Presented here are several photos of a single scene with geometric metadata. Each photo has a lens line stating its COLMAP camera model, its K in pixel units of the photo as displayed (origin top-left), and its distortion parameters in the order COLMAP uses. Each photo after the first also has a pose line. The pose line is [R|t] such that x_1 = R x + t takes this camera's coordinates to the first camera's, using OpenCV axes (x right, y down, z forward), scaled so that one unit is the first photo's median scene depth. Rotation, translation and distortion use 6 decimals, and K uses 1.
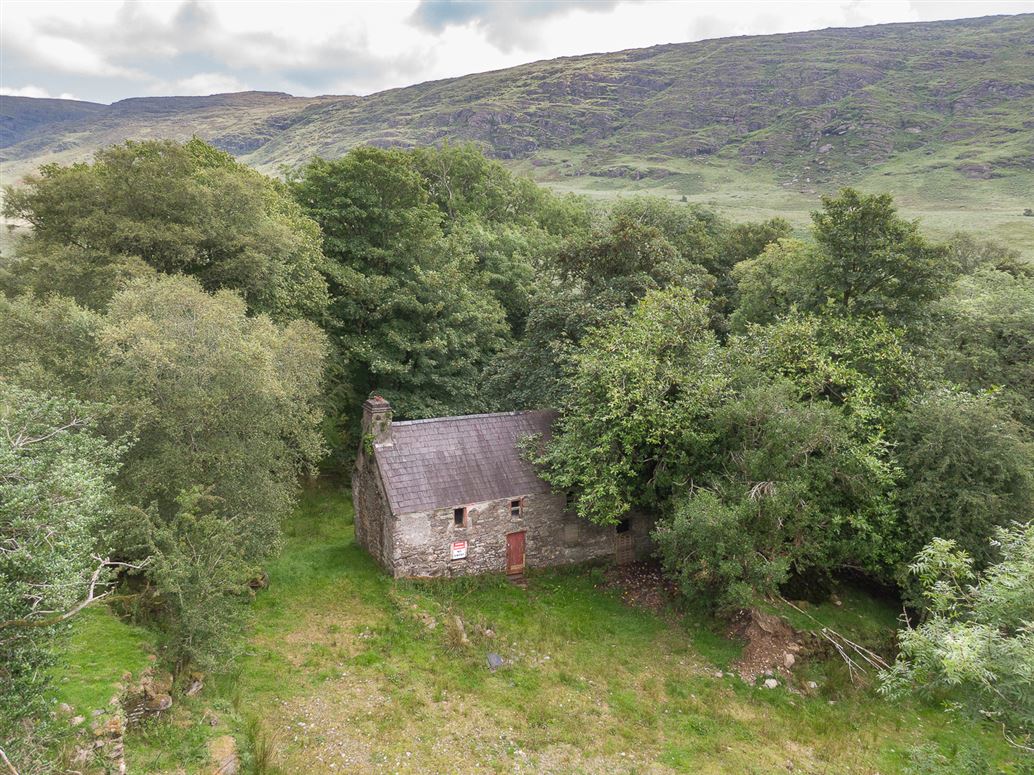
lens RADIAL K [[754.7, 0, 516.5], [0, 754.7, 386.7], [0, 0, 1]] dist [0.010483, -0.006070]
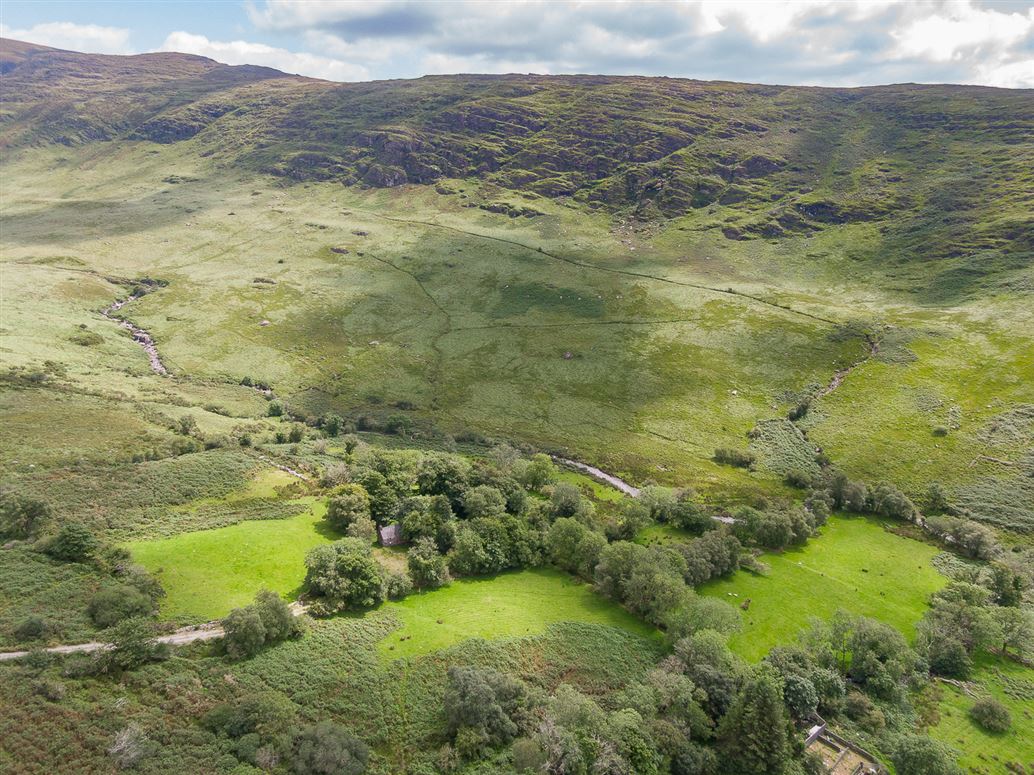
lens RADIAL K [[754.7, 0, 517.8], [0, 754.7, 388.2], [0, 0, 1]] dist [0.010483, -0.006070]
pose [[0.994550, -0.016292, 0.102981, 0.021413], [0.004838, 0.993863, 0.110515, -0.110060], [-0.104149, -0.109414, 0.988525, -0.332190]]
